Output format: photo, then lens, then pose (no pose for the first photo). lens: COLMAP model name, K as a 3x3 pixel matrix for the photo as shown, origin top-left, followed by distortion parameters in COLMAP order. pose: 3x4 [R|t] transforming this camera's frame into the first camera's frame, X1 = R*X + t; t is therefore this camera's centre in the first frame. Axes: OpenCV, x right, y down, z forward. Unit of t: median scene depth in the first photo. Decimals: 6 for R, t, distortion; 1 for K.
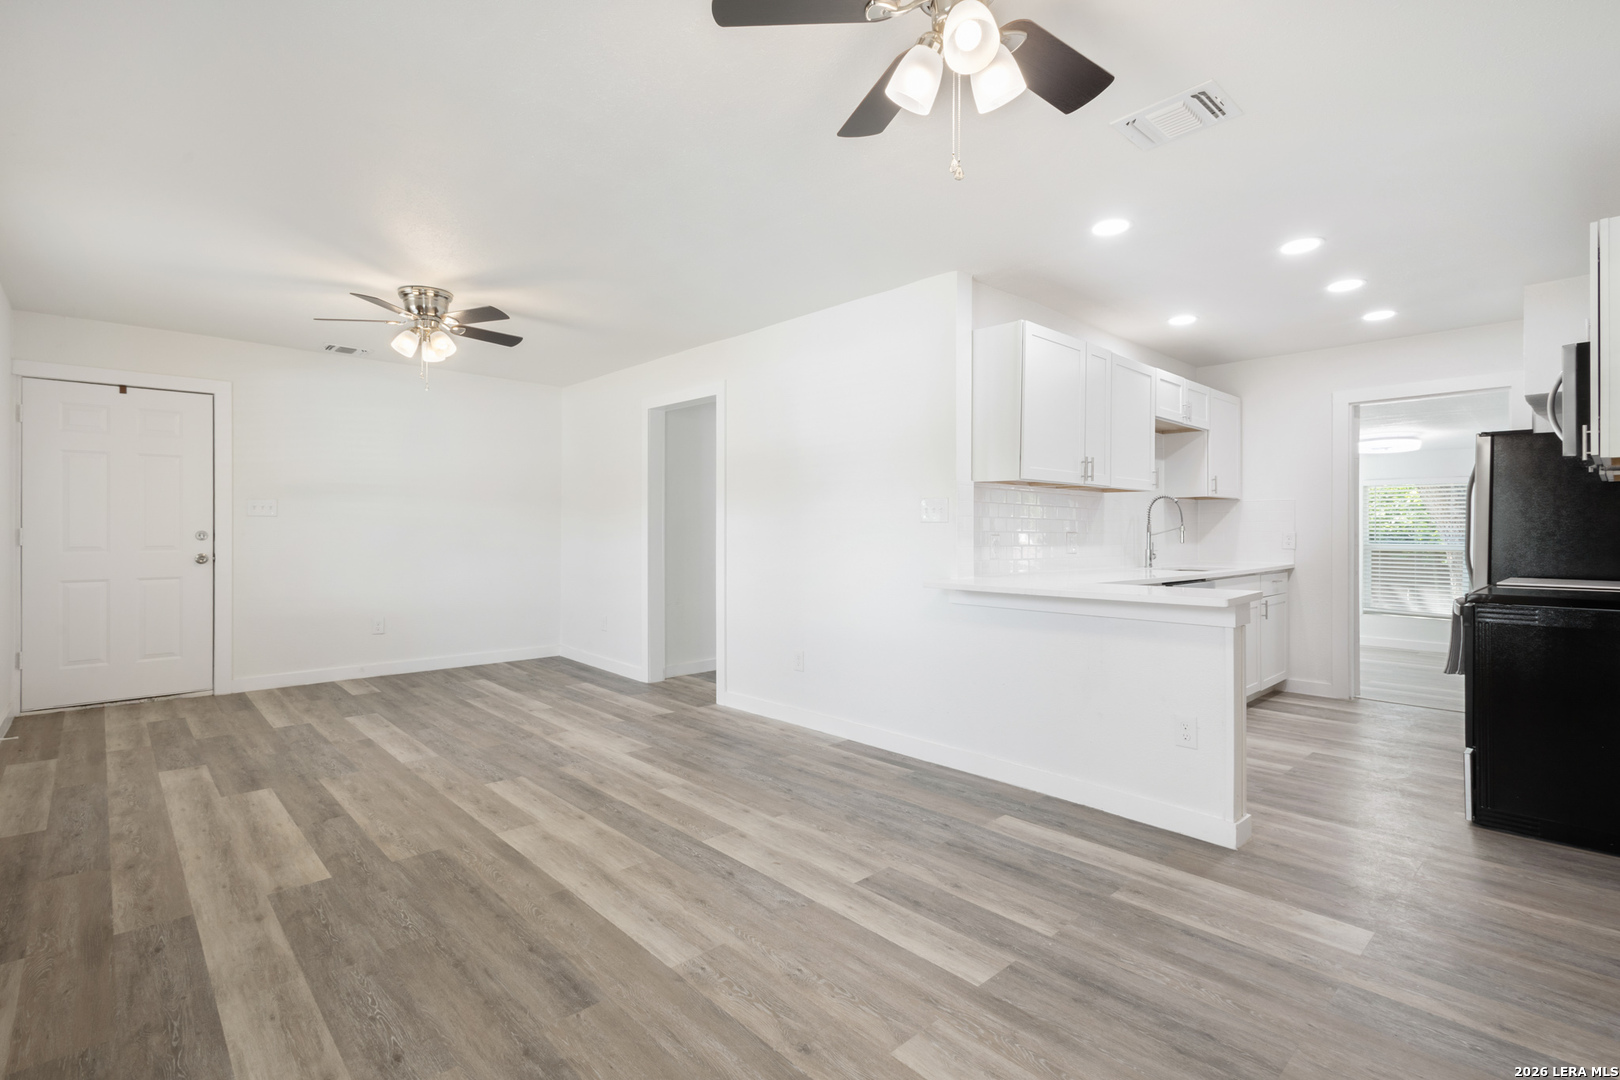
lens RADIAL K [[763.3, 0, 790.2], [0, 763.3, 529.2], [0, 0, 1]] dist [0.012204, -0.002285]
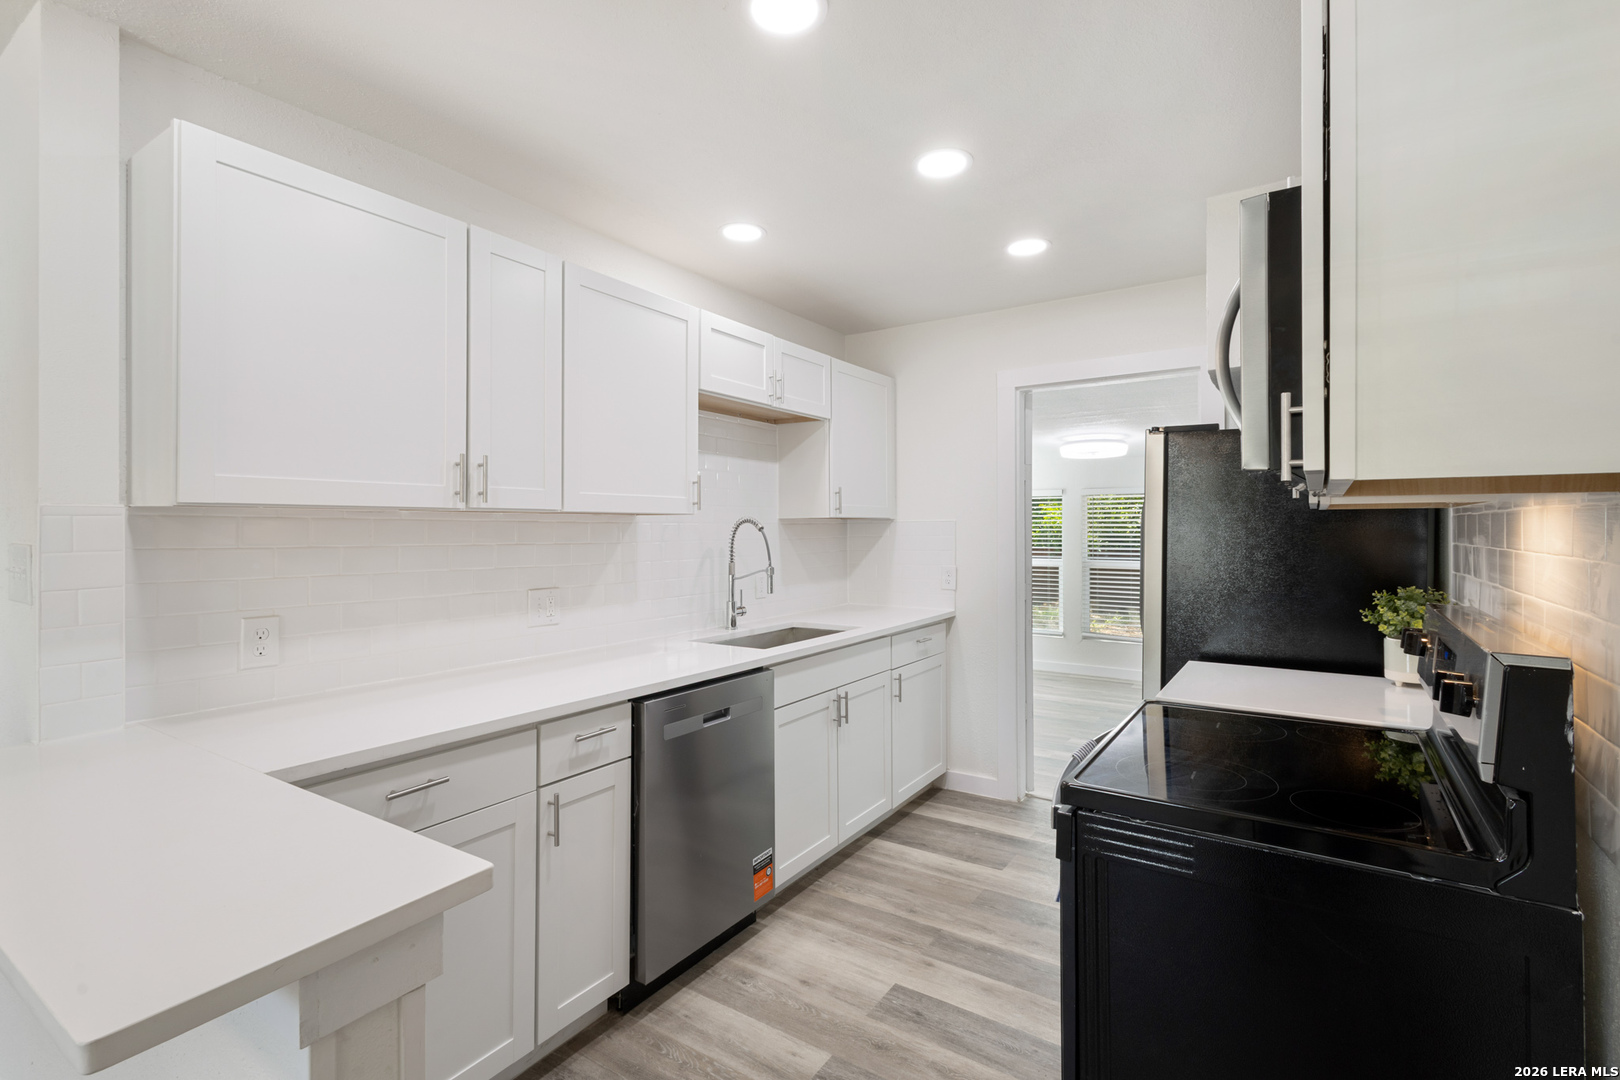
lens RADIAL K [[763.3, 0, 799.5], [0, 763.3, 523.5], [0, 0, 1]] dist [0.012204, -0.002285]
pose [[0.972316, -0.004048, 0.233635, 0.471911], [0.005075, 0.999980, -0.003798, -0.045894], [-0.233615, 0.004879, 0.972317, 0.459236]]
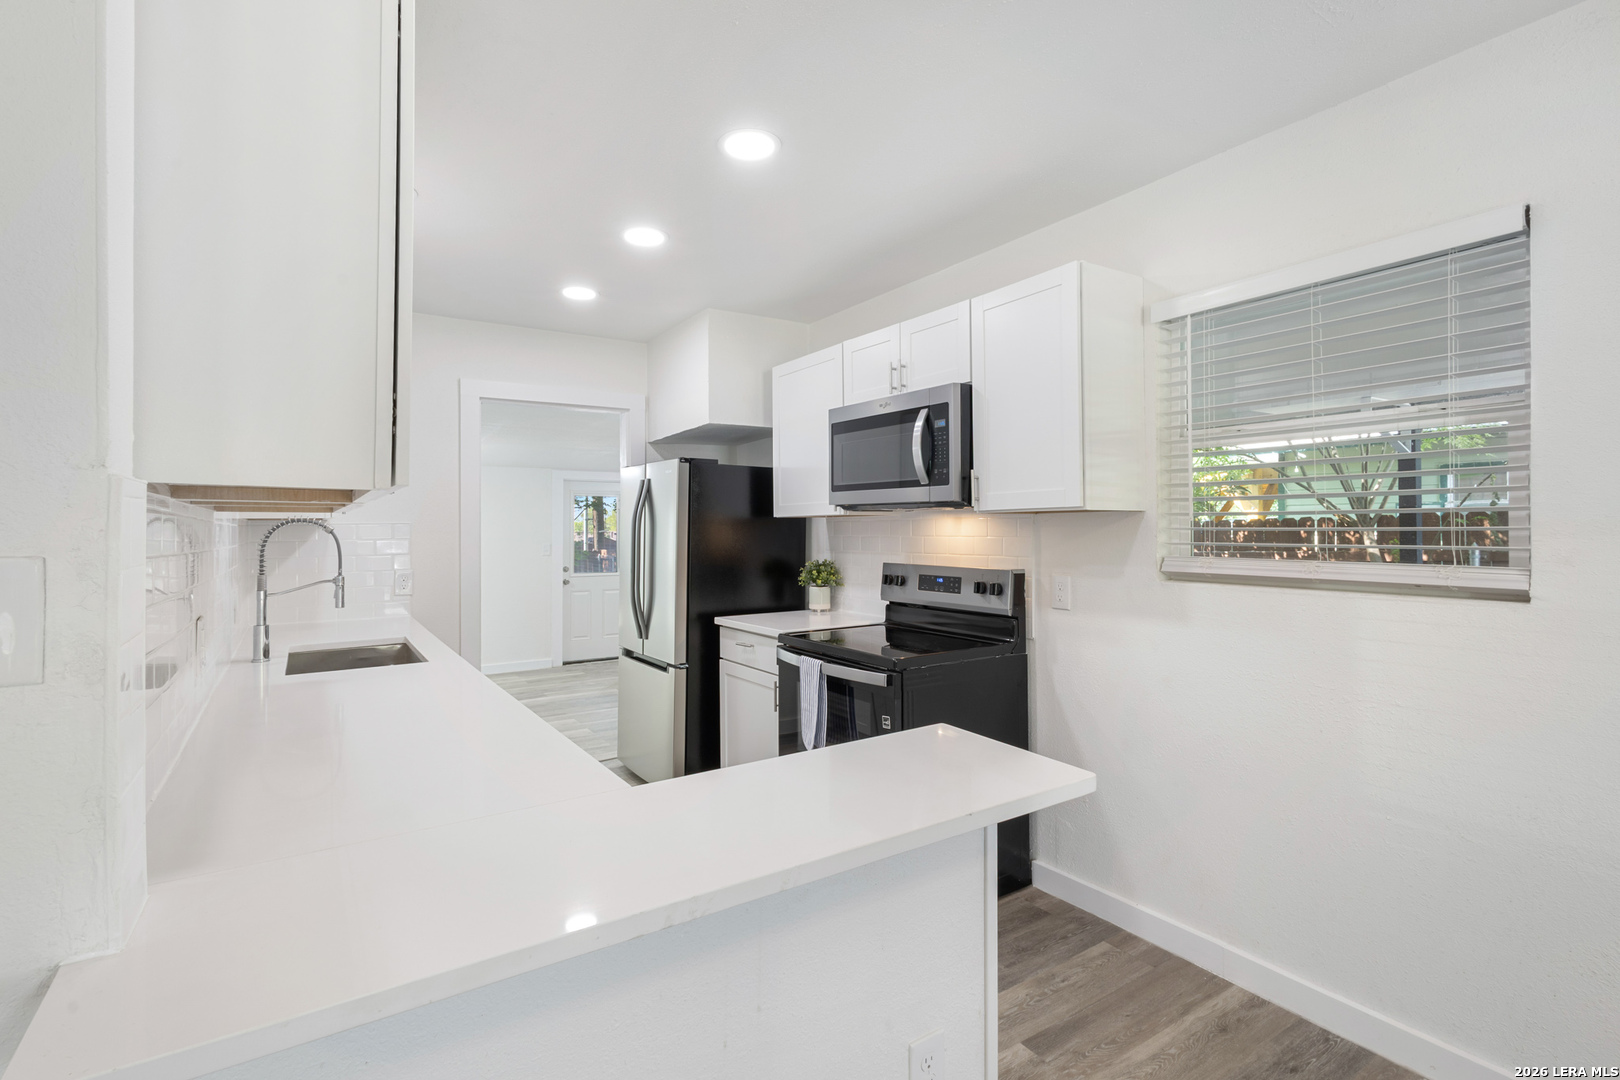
lens RADIAL K [[763.3, 0, 815.5], [0, 763.3, 525.7], [0, 0, 1]] dist [0.012204, -0.002285]
pose [[0.160324, 0.000565, 0.987064, 0.038995], [0.007044, 0.999974, -0.001716, -0.044187], [-0.987039, 0.007228, 0.160316, 0.707457]]
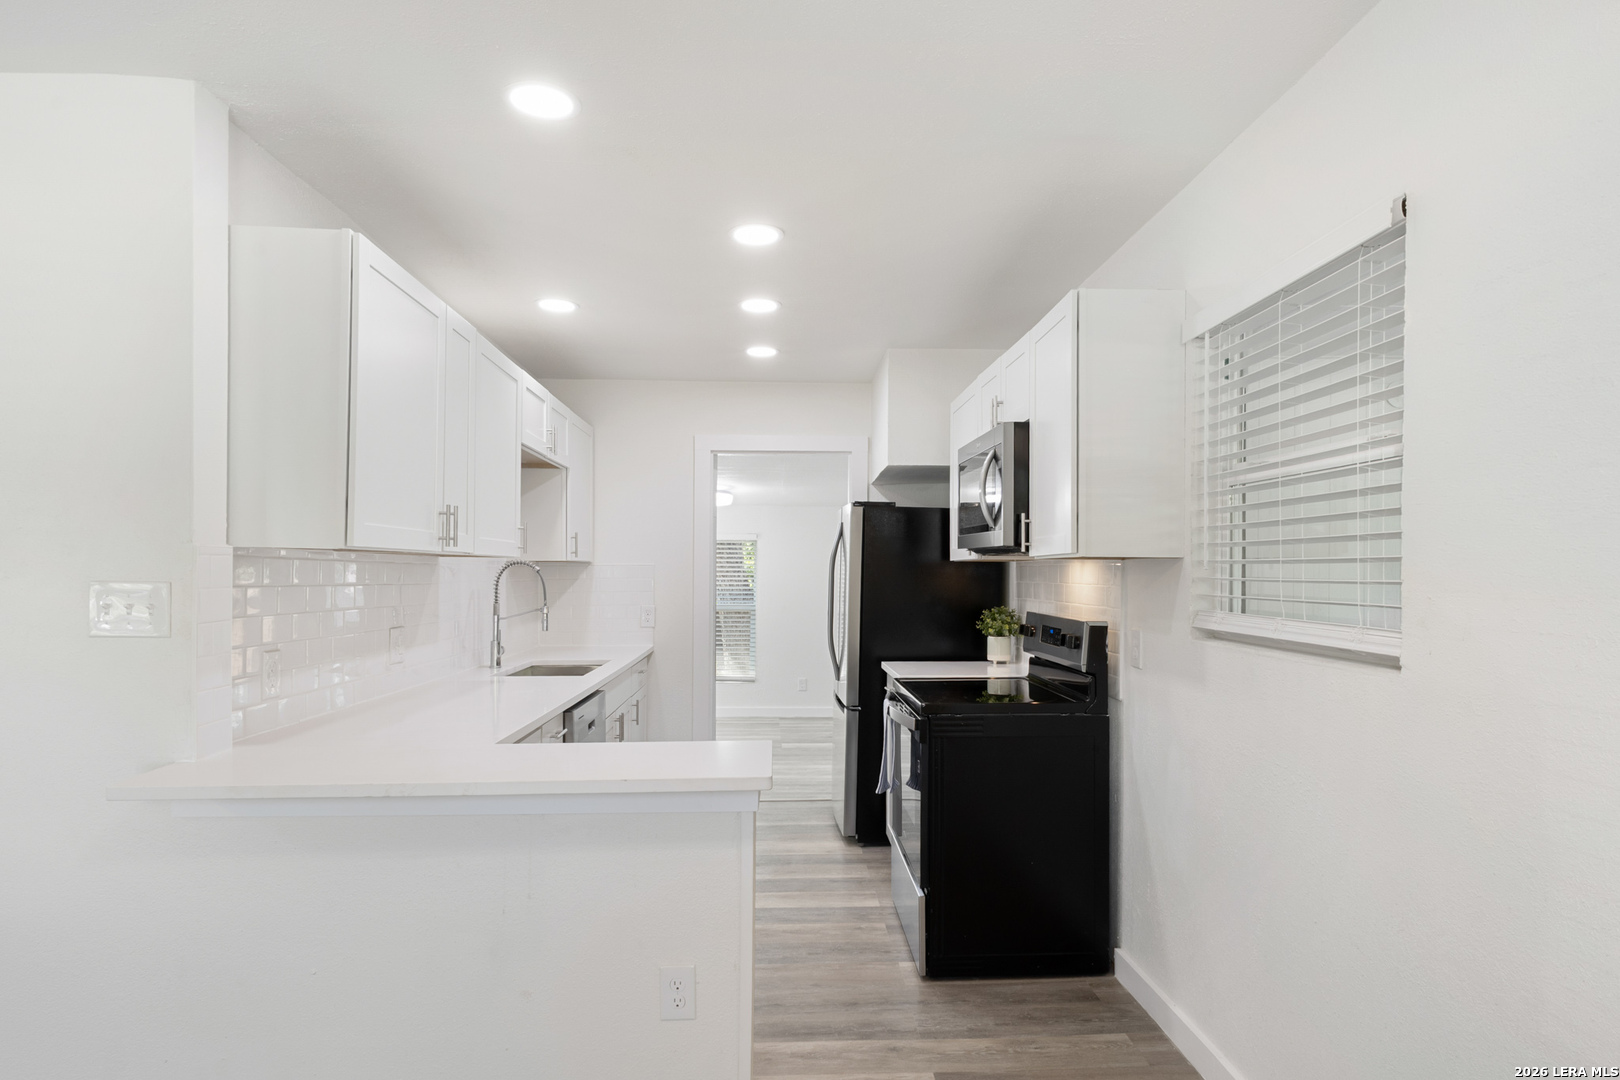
lens RADIAL K [[949.7, 0, 838.8], [0, 949.7, 569.9], [0, 0, 1]] dist [0.005516, 0.000499]
pose [[0.625454, 0.001488, 0.780260, 0.014966], [-0.003136, 0.999995, 0.000607, -0.046239], [-0.780255, -0.002827, 0.625455, 0.319470]]
